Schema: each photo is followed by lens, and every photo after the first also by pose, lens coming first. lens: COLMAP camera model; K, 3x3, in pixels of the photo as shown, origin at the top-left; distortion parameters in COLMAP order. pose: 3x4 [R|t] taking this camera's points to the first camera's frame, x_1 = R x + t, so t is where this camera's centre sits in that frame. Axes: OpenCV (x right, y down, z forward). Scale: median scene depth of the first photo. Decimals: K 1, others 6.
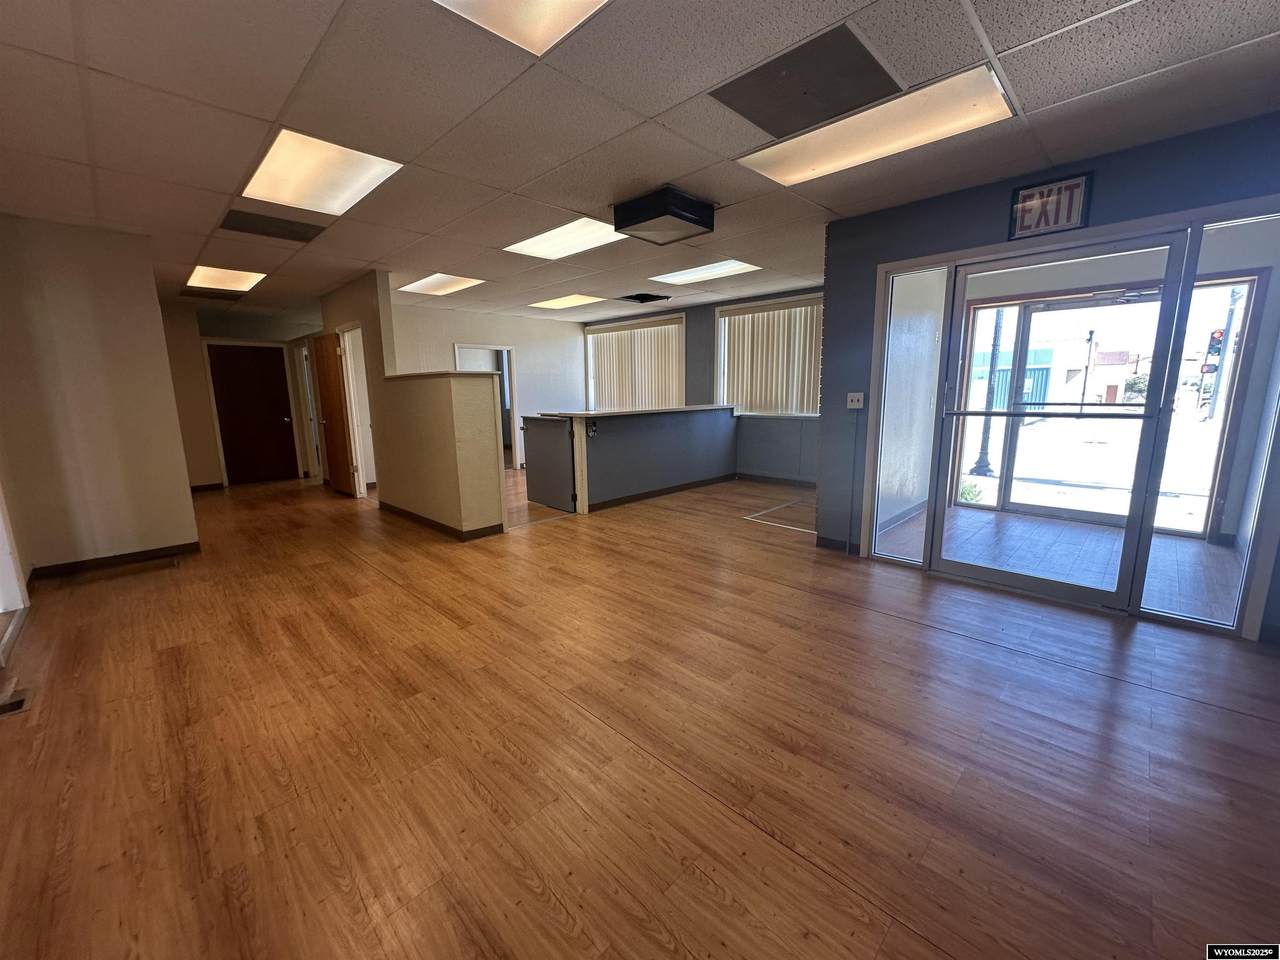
lens RADIAL K [[509.7, 0, 640.0], [0, 509.7, 480.0], [0, 0, 1]] dist [-0.000267, -0.000032]
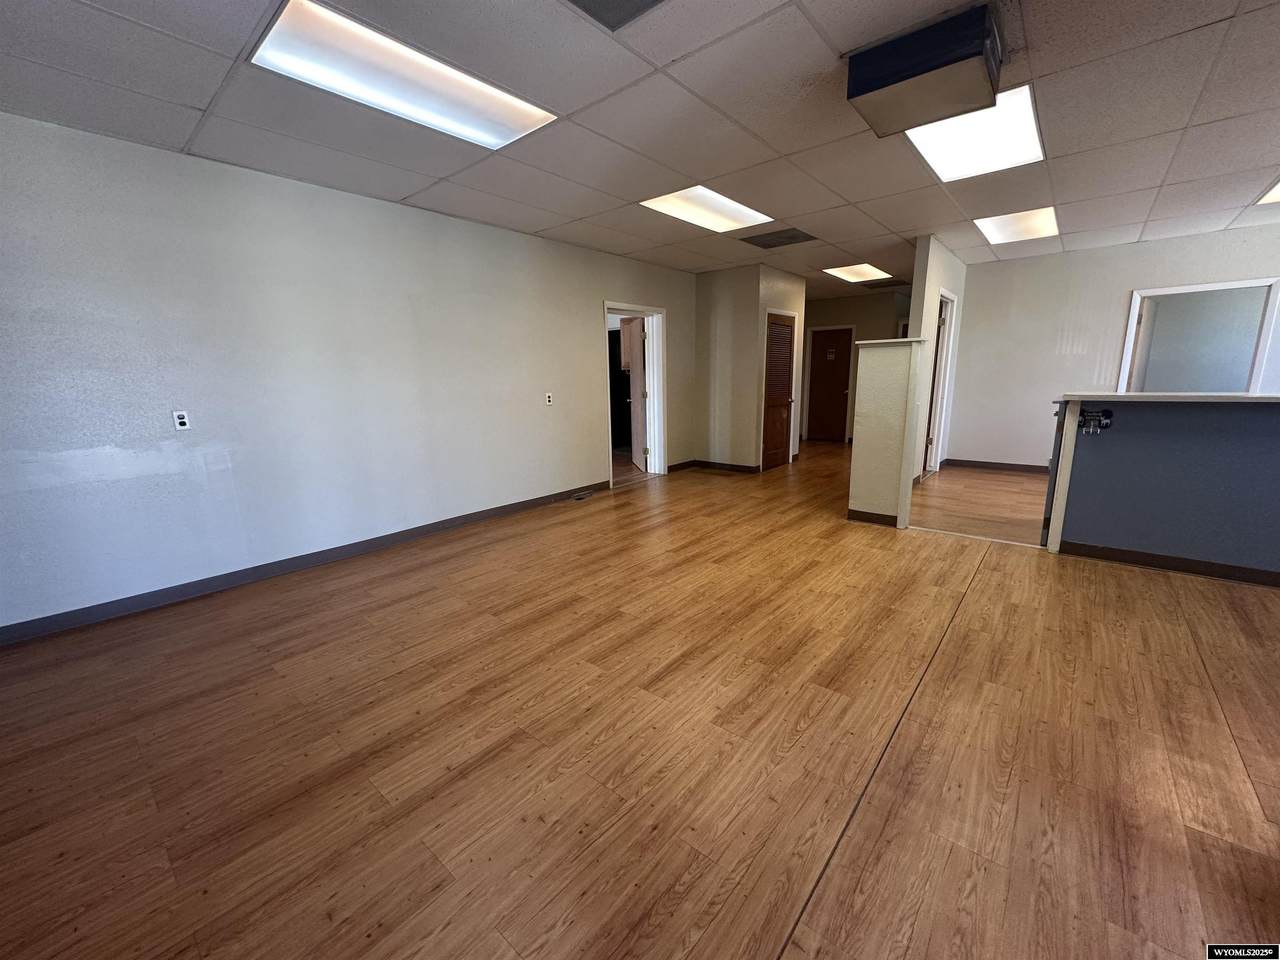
lens RADIAL K [[509.7, 0, 640.0], [0, 509.7, 480.0], [0, 0, 1]] dist [-0.000267, -0.000032]
pose [[0.073291, 0.210993, -0.974736, 0.712434], [-0.155662, 0.967806, 0.197789, -0.105293], [0.985088, 0.137233, 0.103775, 0.638275]]
